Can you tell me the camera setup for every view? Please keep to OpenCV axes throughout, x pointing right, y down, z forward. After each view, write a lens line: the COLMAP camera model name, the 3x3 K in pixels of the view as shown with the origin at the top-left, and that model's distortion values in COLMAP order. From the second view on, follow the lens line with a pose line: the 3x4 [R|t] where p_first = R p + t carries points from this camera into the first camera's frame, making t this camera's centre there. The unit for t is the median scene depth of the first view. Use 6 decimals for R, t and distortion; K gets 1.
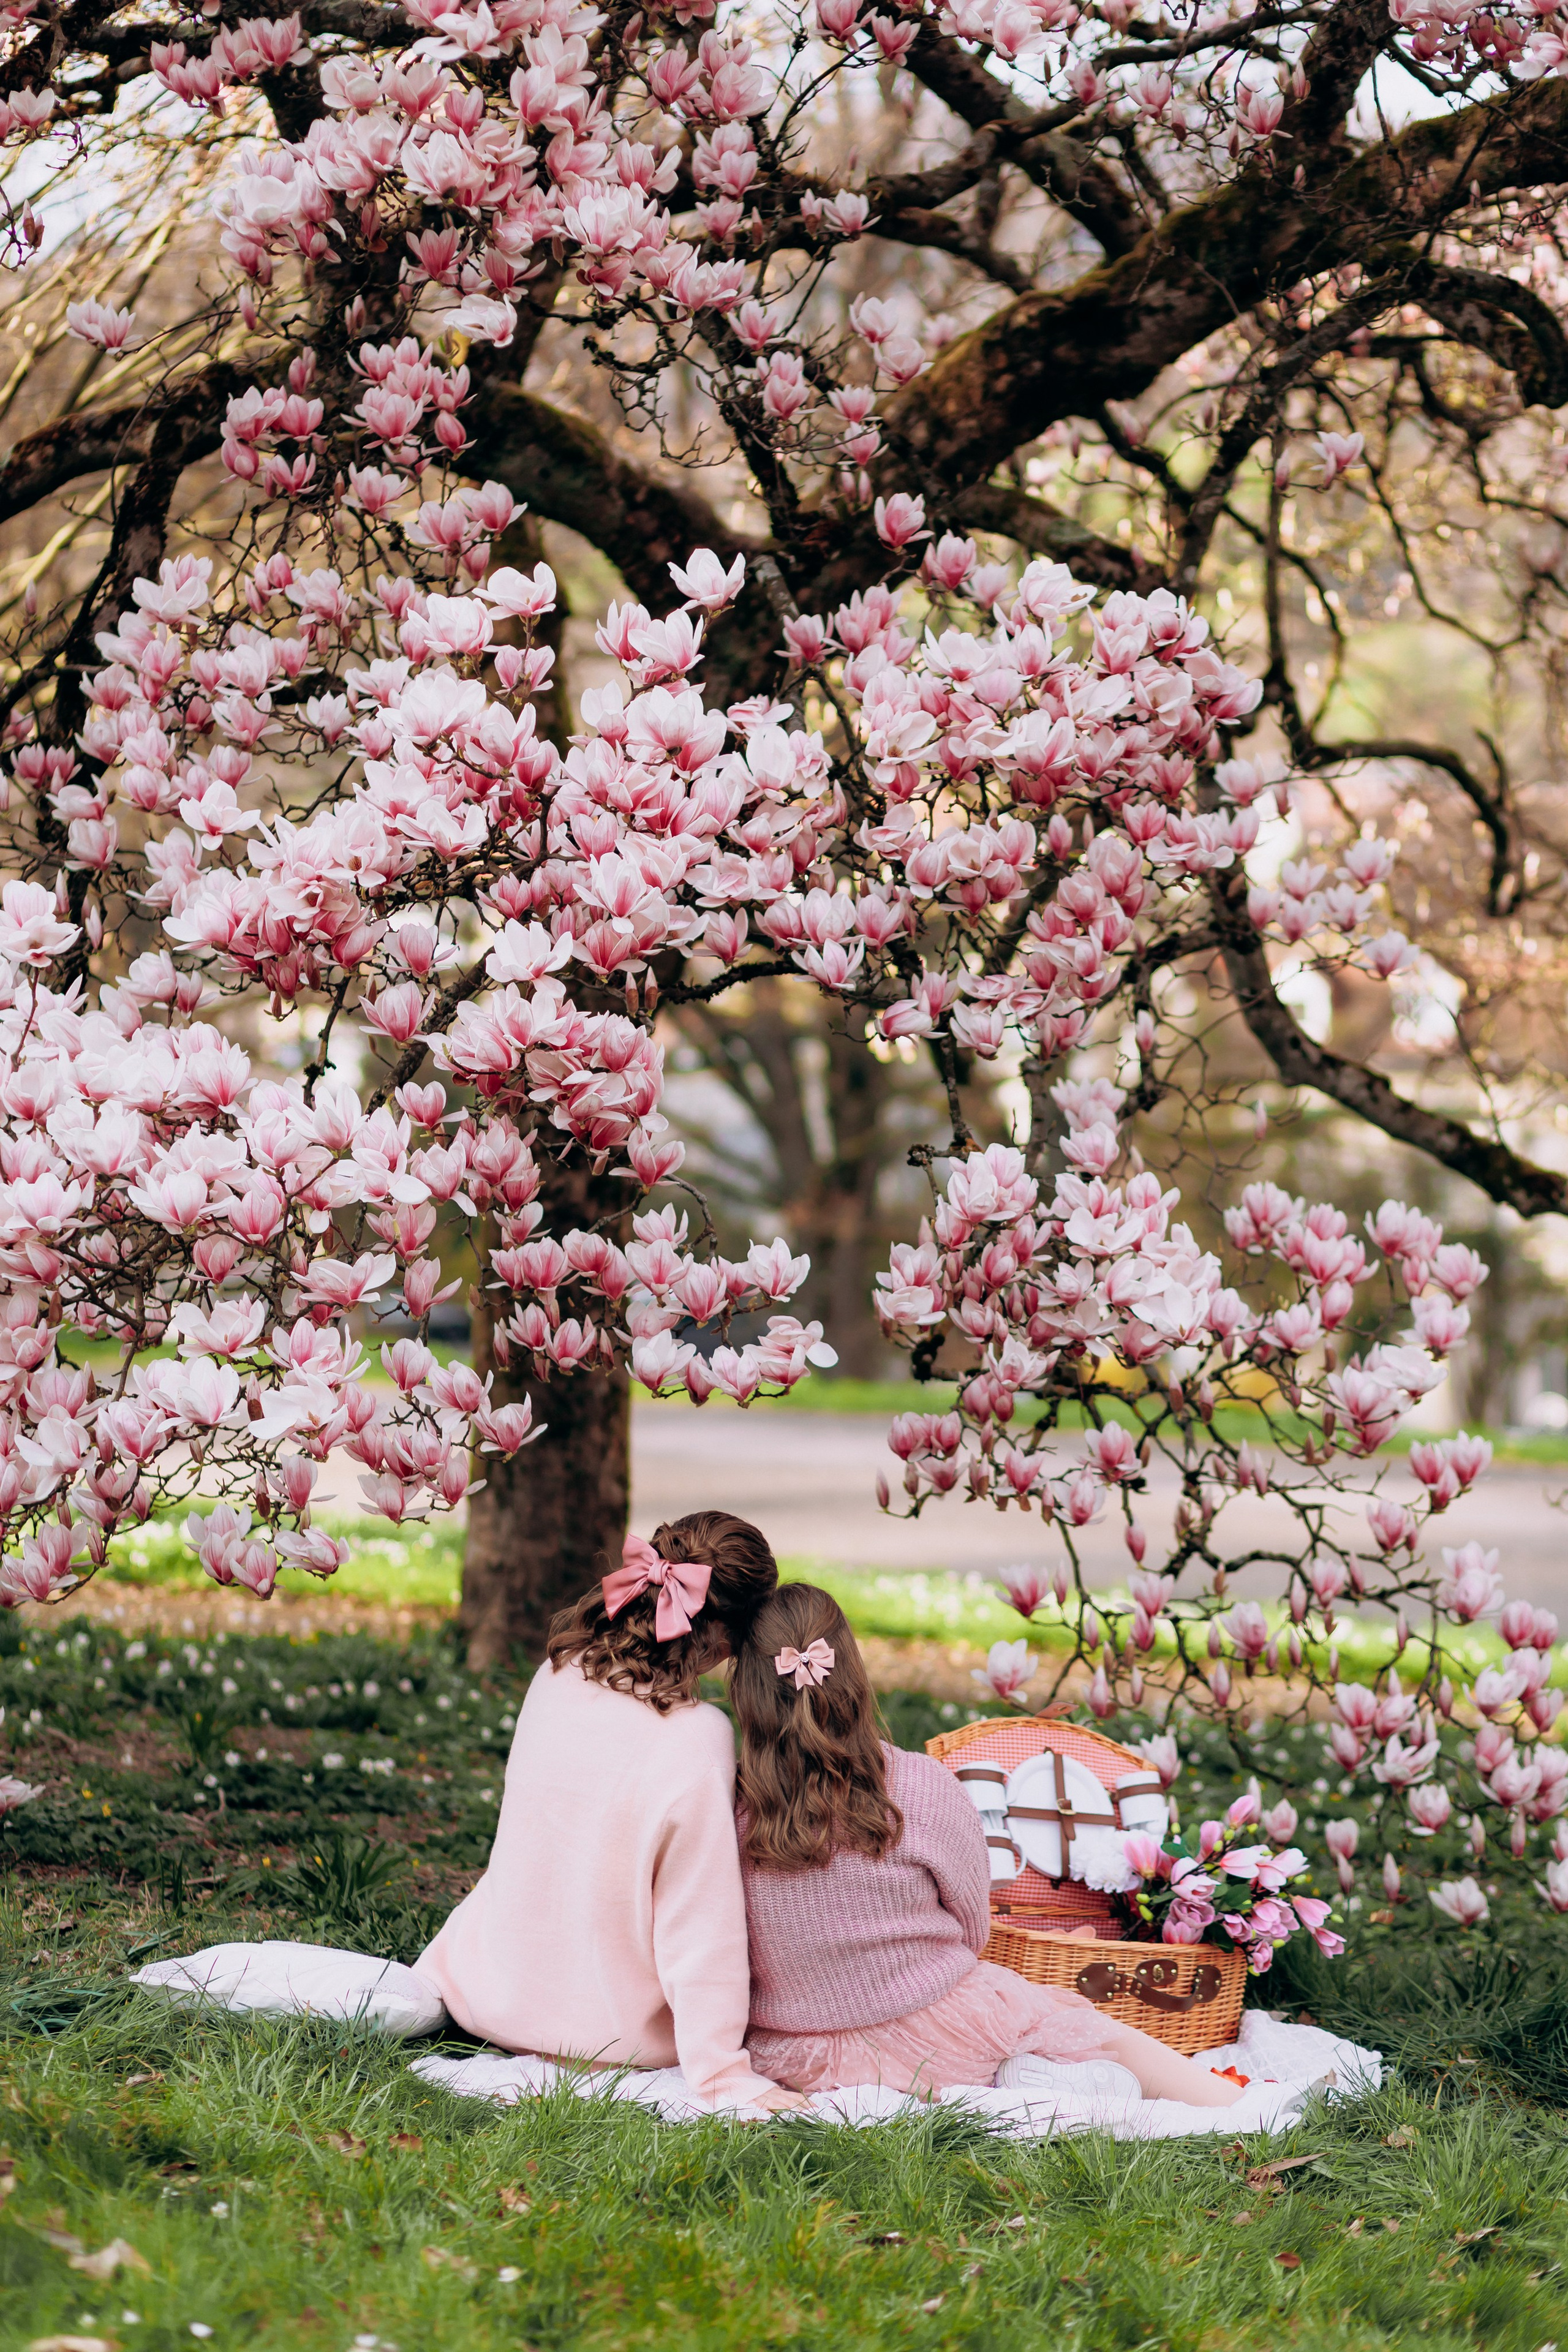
lens RADIAL K [[5657.9, 0, 778.2], [0, 5657.9, 1196.0], [0, 0, 1]] dist [0.883489, -11.725776]
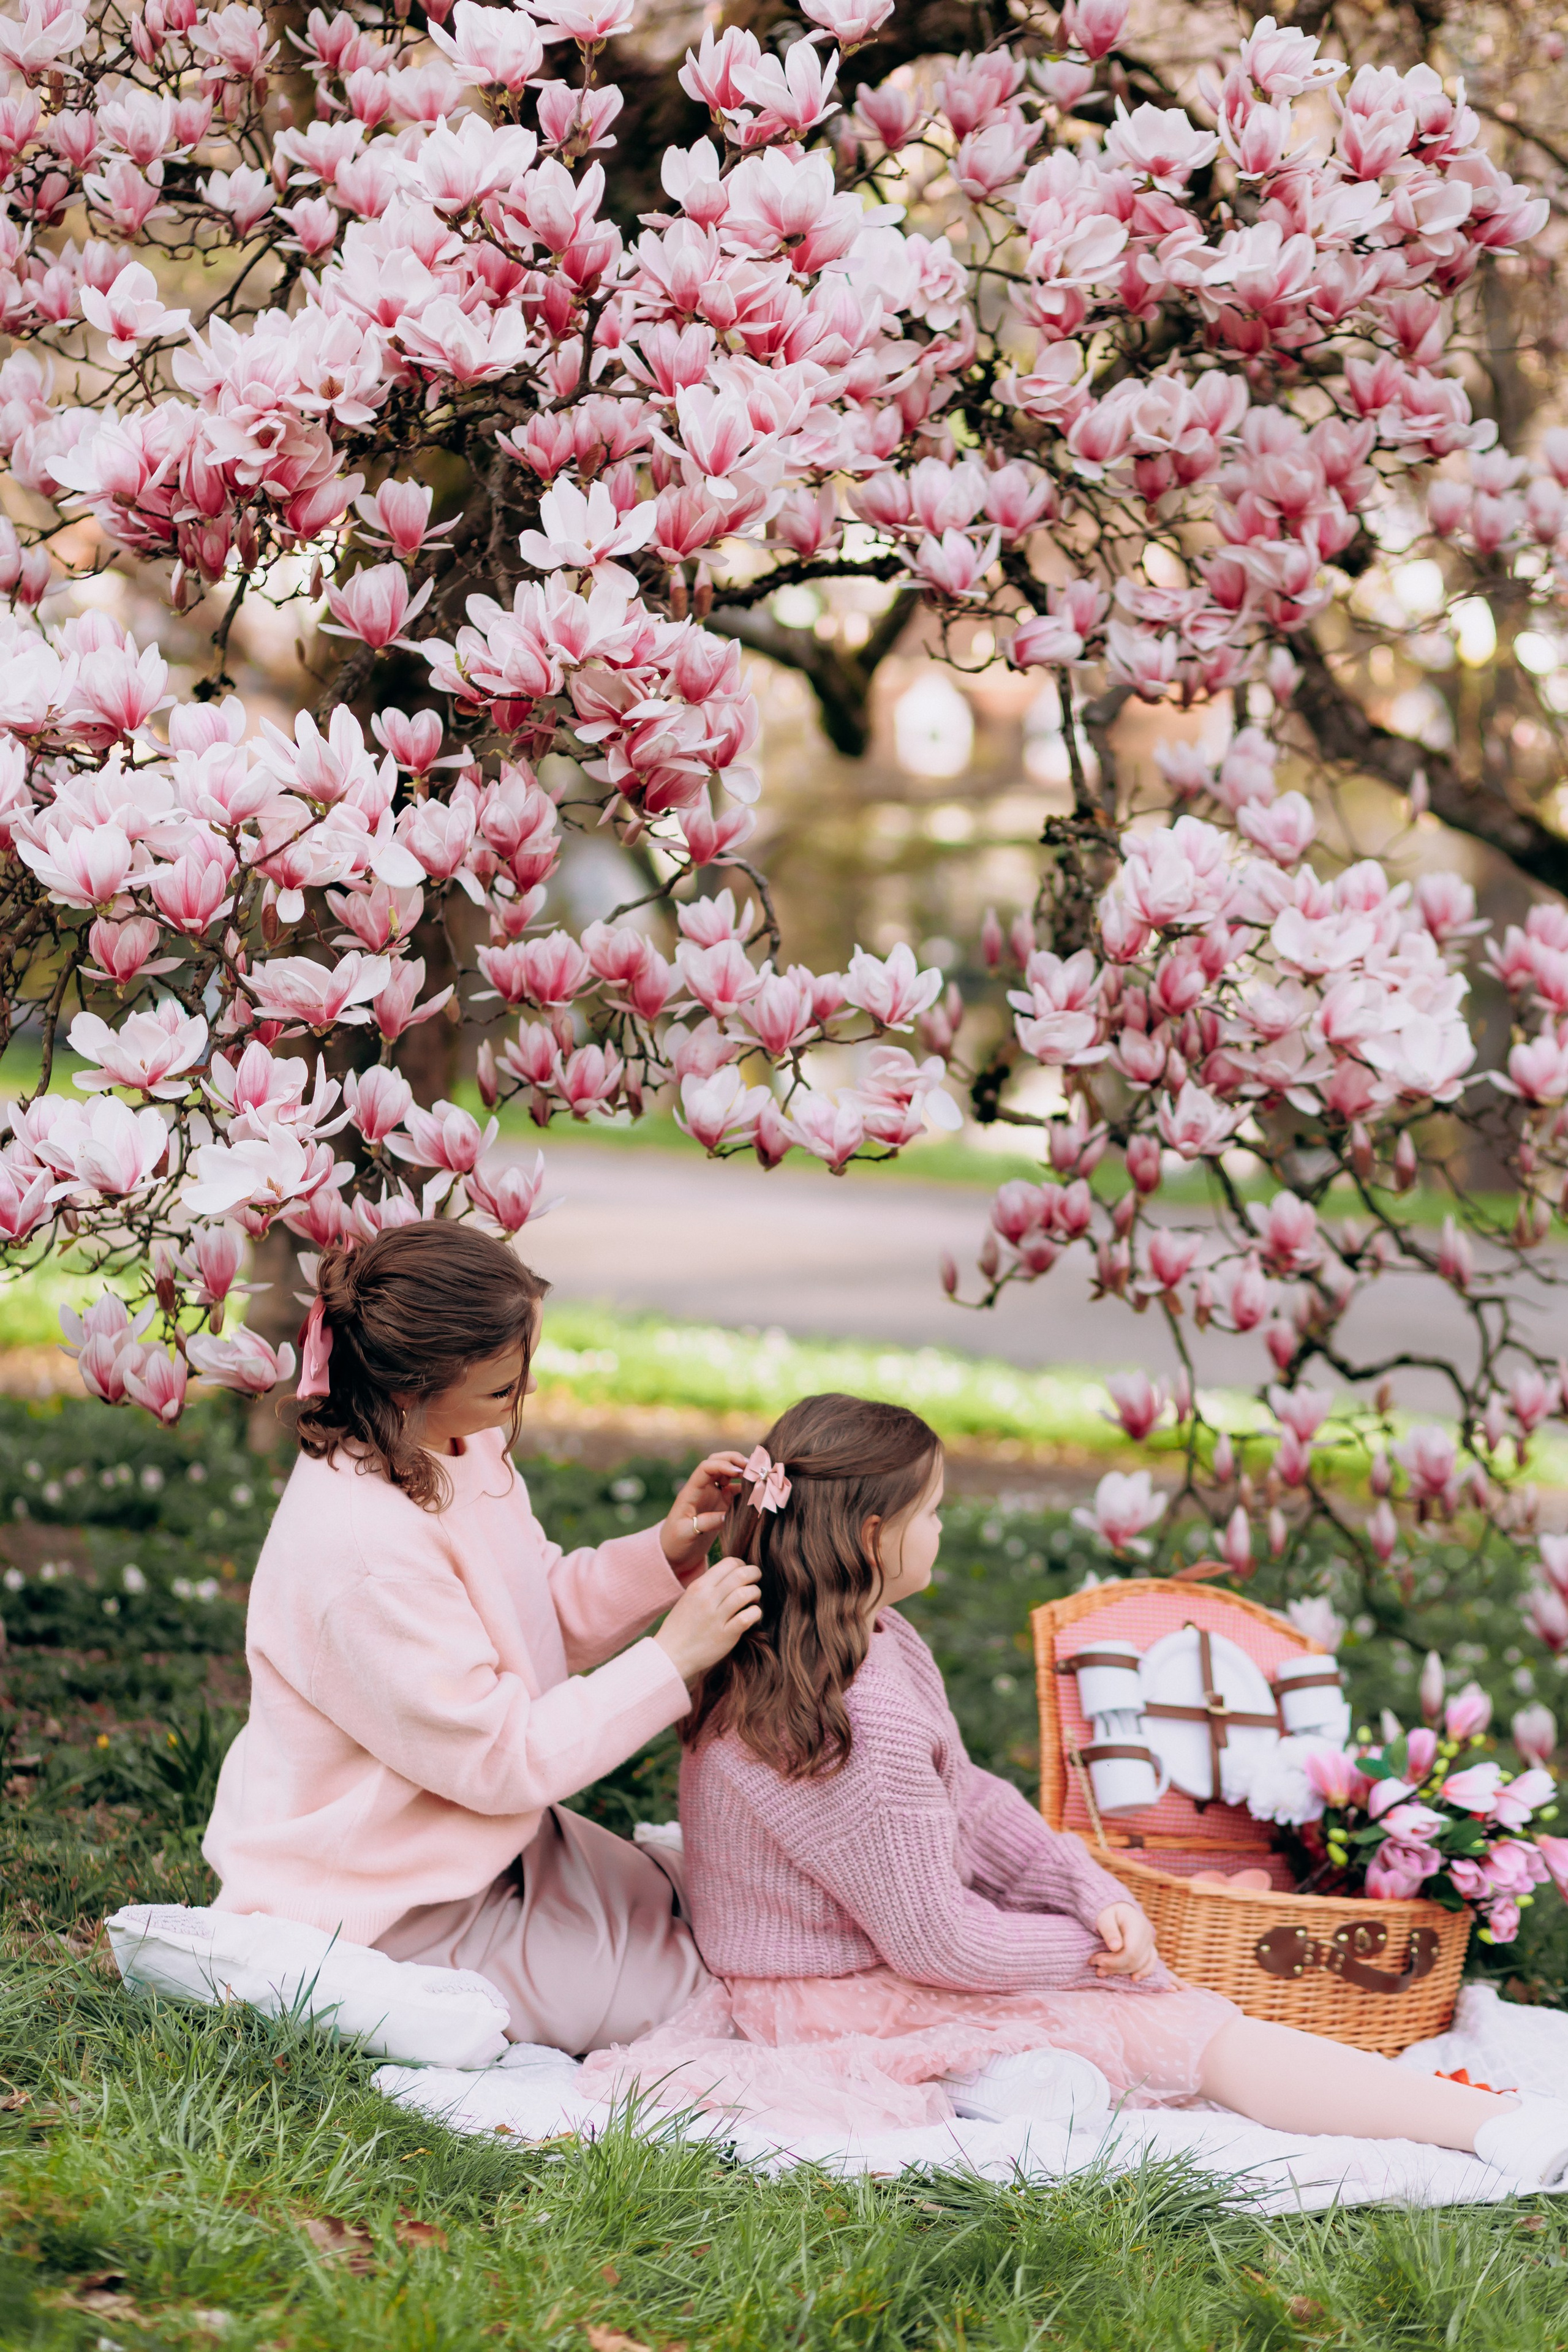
lens RADIAL K [[5475.6, 0, 968.2], [0, 5475.6, 1116.9], [0, 0, 1]] dist [1.187104, -15.231407]
pose [[0.992608, 0.020525, 0.119618, -0.073125], [-0.026035, 0.998662, 0.044683, -0.001858], [-0.118541, -0.047467, 0.991814, 0.293828]]
